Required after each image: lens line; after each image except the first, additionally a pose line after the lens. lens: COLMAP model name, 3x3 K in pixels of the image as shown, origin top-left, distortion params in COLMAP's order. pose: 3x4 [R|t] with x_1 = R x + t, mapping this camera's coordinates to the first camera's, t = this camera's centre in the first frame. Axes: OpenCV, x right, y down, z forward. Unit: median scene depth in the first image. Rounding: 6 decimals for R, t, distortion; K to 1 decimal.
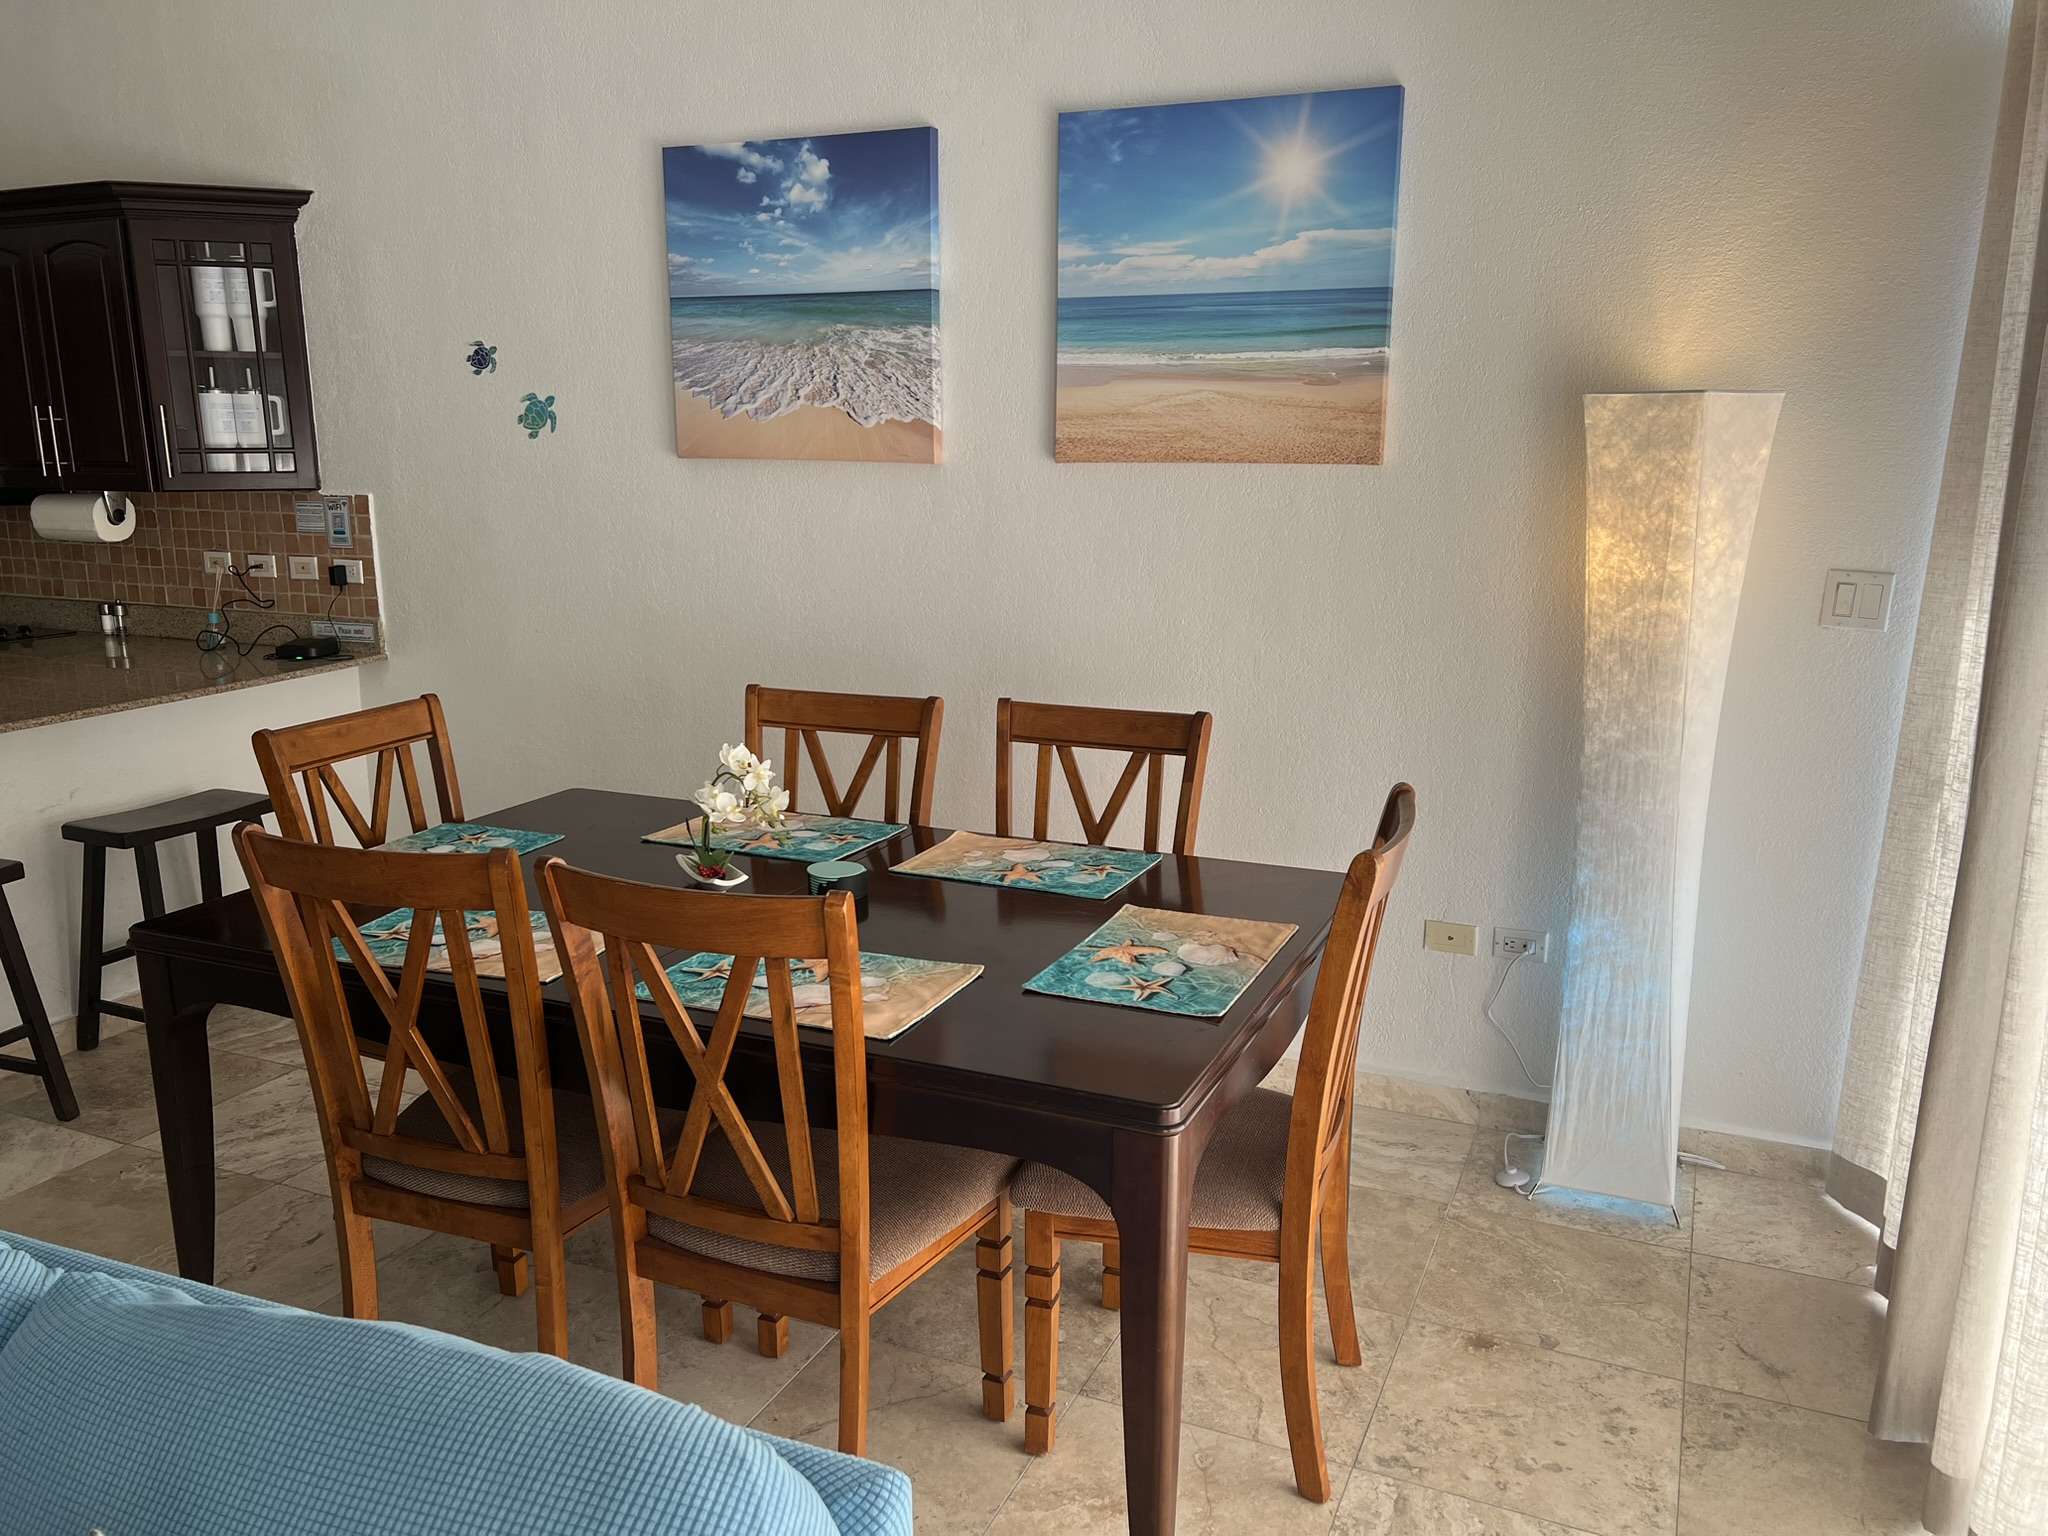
lens RADIAL K [[1580.6, 0, 1021.7], [0, 1580.6, 828.1], [0, 0, 1]] dist [0.079807, -0.119587]
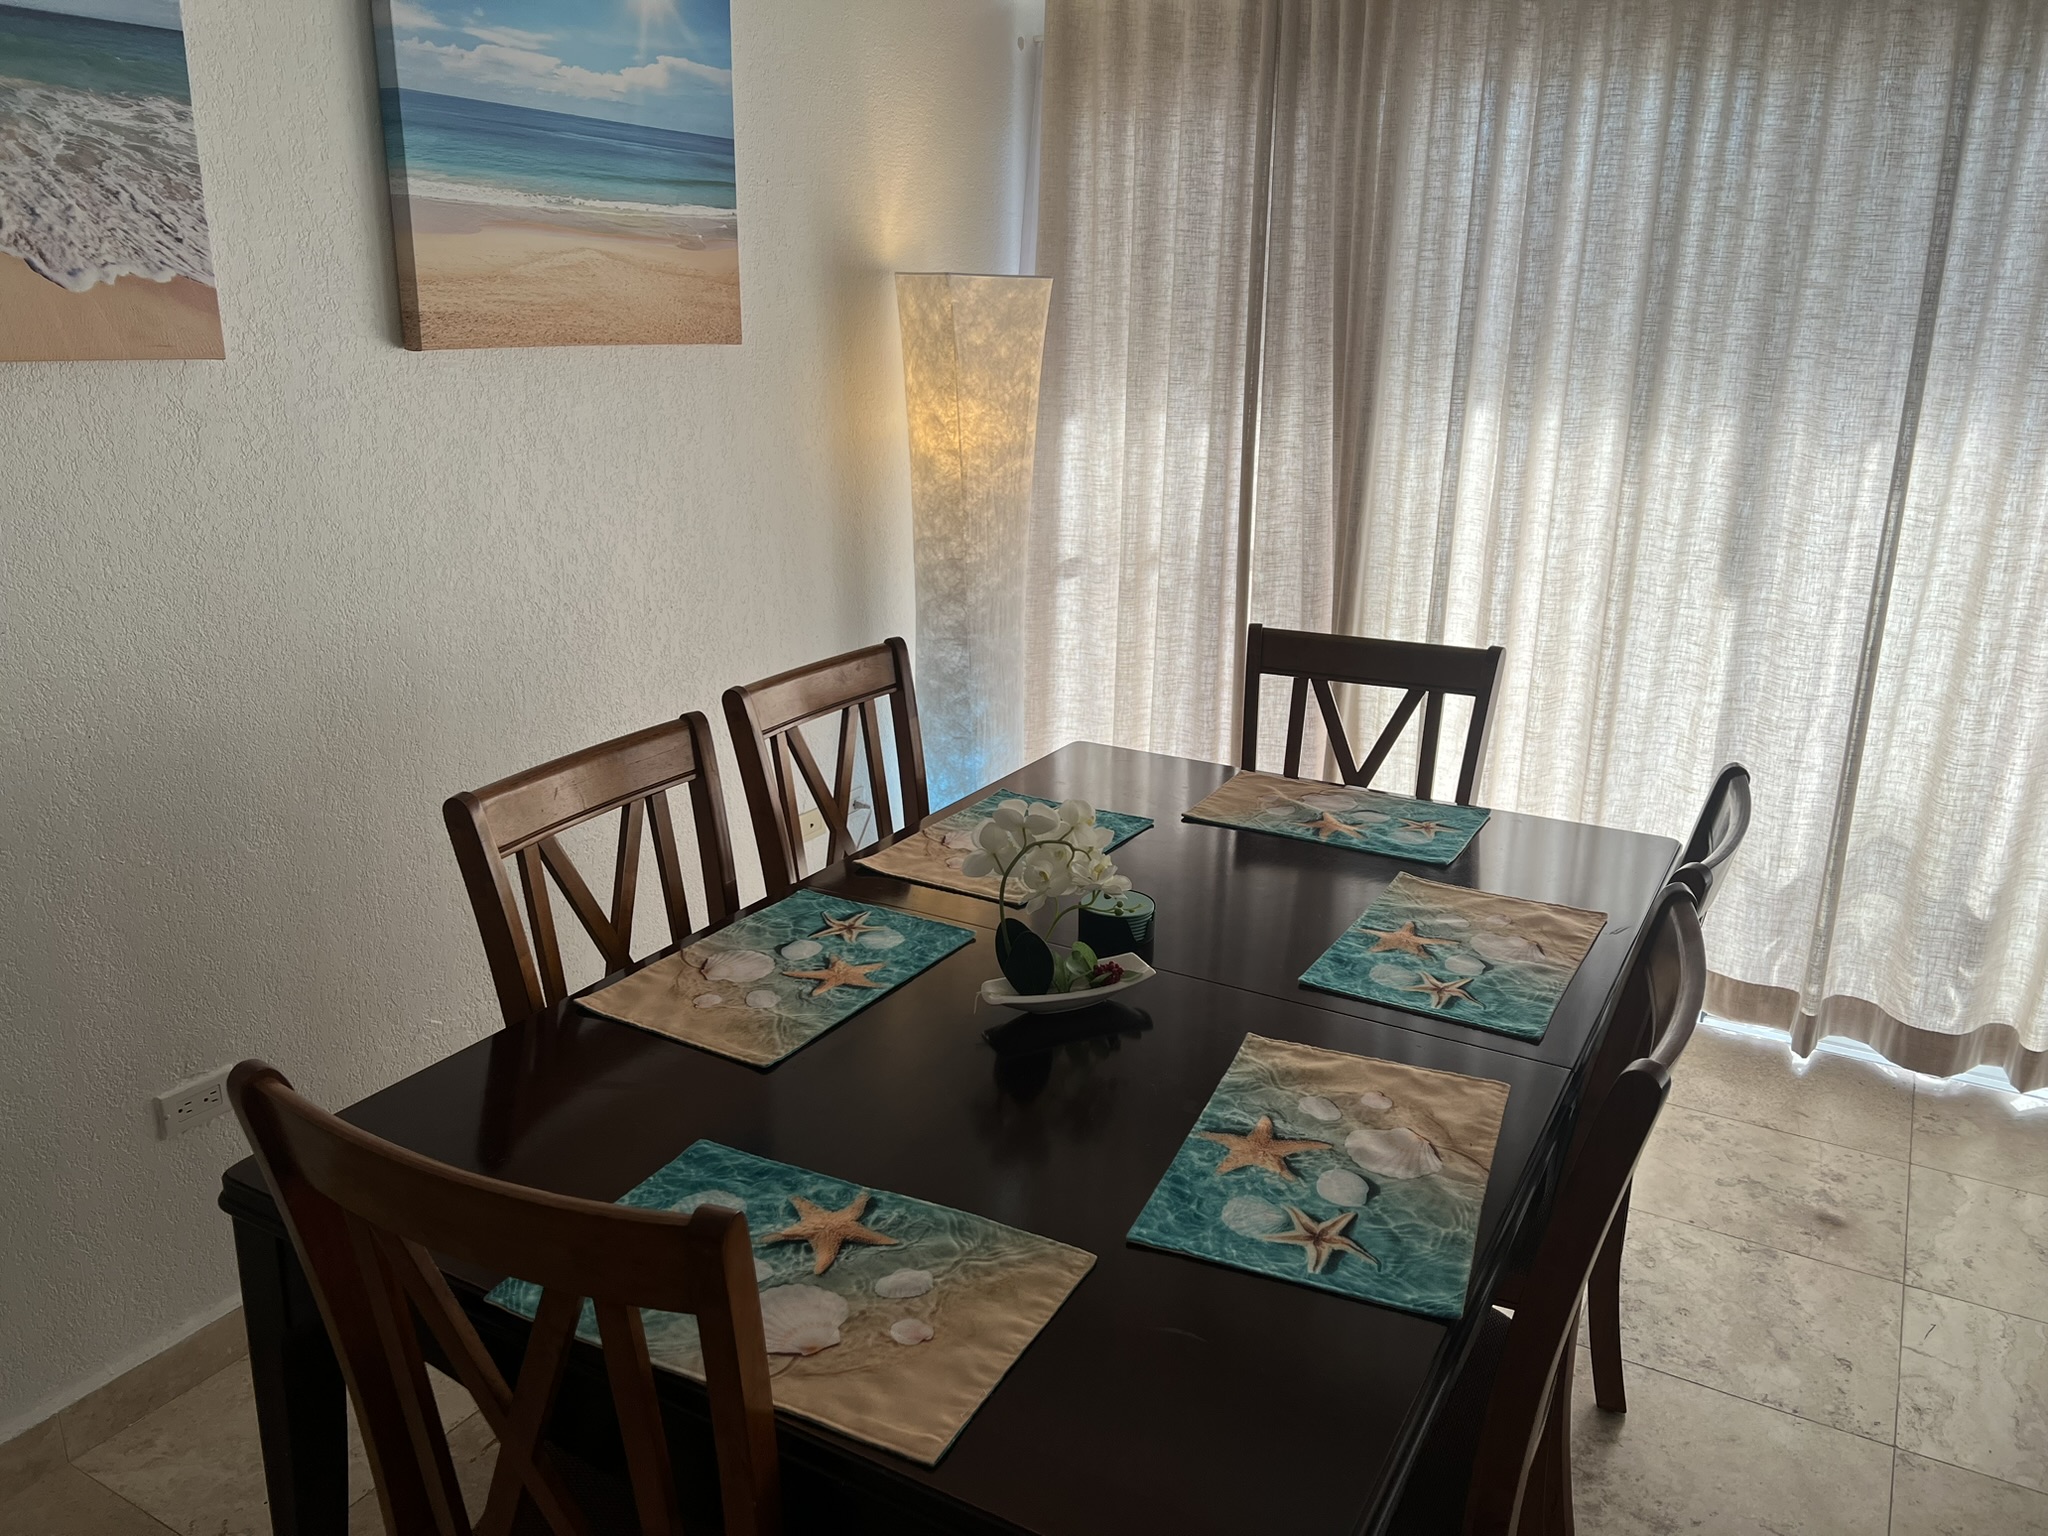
lens RADIAL K [[1543.4, 0, 1017.2], [0, 1543.4, 804.7], [0, 0, 1]] dist [0.044575, -0.048818]
pose [[0.106739, -0.309305, 0.944953, -0.657628], [0.223953, 0.933440, 0.280240, -0.194806], [-0.968737, 0.181713, 0.168905, 0.744539]]
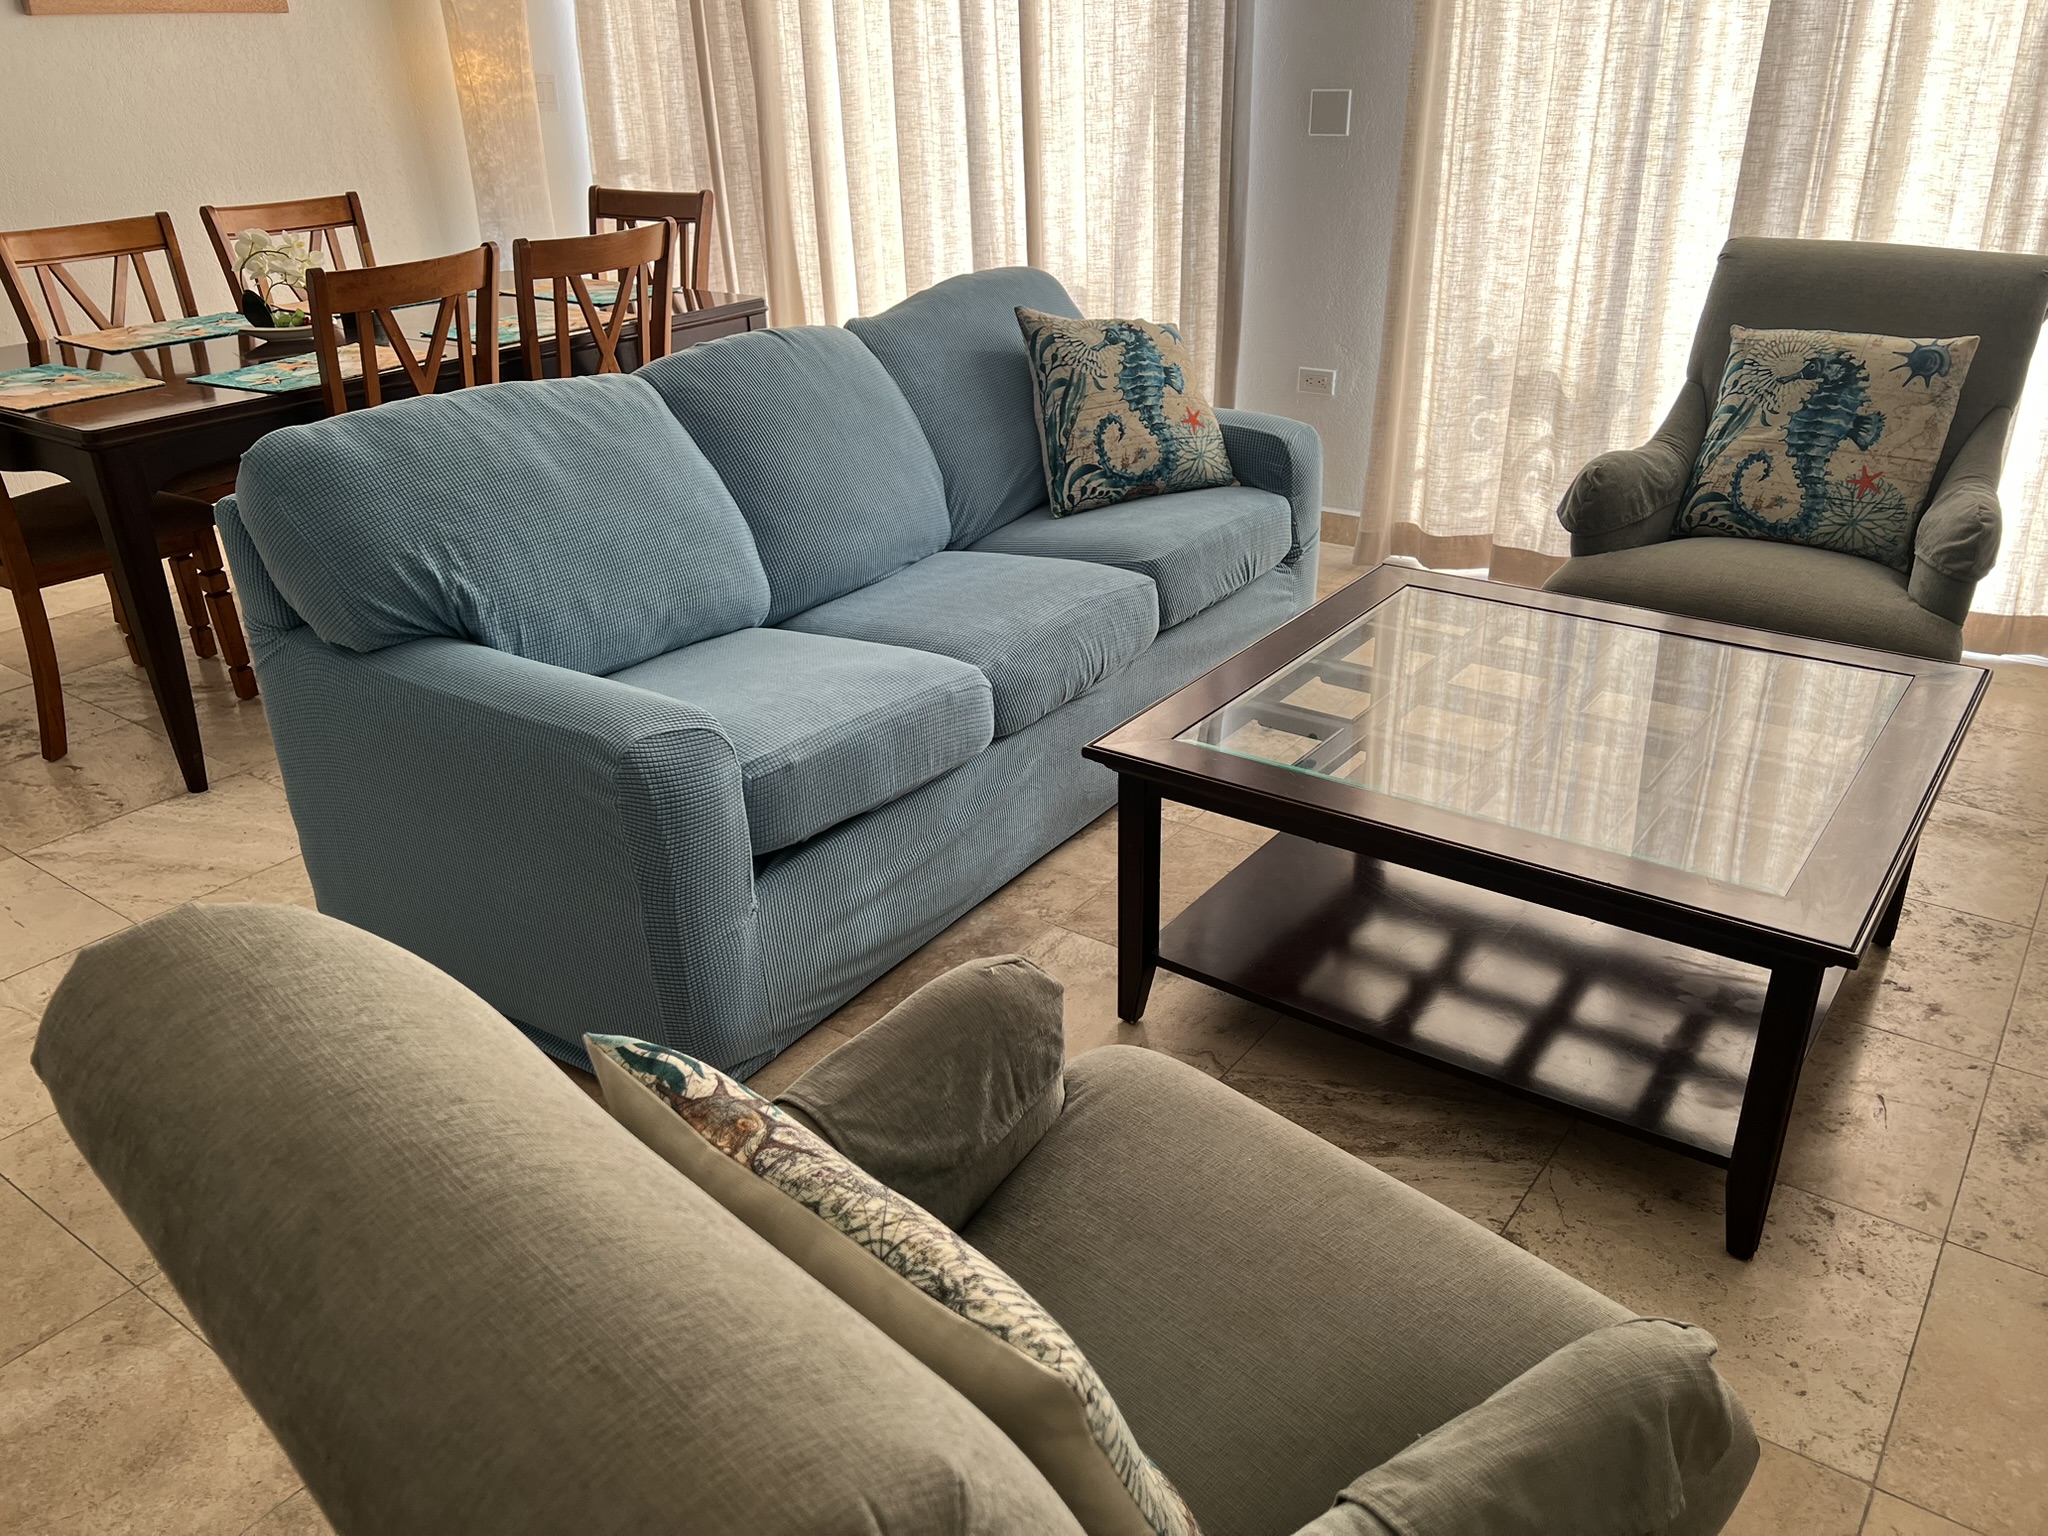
lens RADIAL K [[1564.2, 0, 1011.5], [0, 1564.2, 769.3], [0, 0, 1]] dist [0.054674, -0.061609]
pose [[0.238308, -0.422835, 0.874311, -1.129705], [0.254796, 0.895933, 0.363844, 0.025186], [-0.937170, 0.136064, 0.321245, 0.036242]]
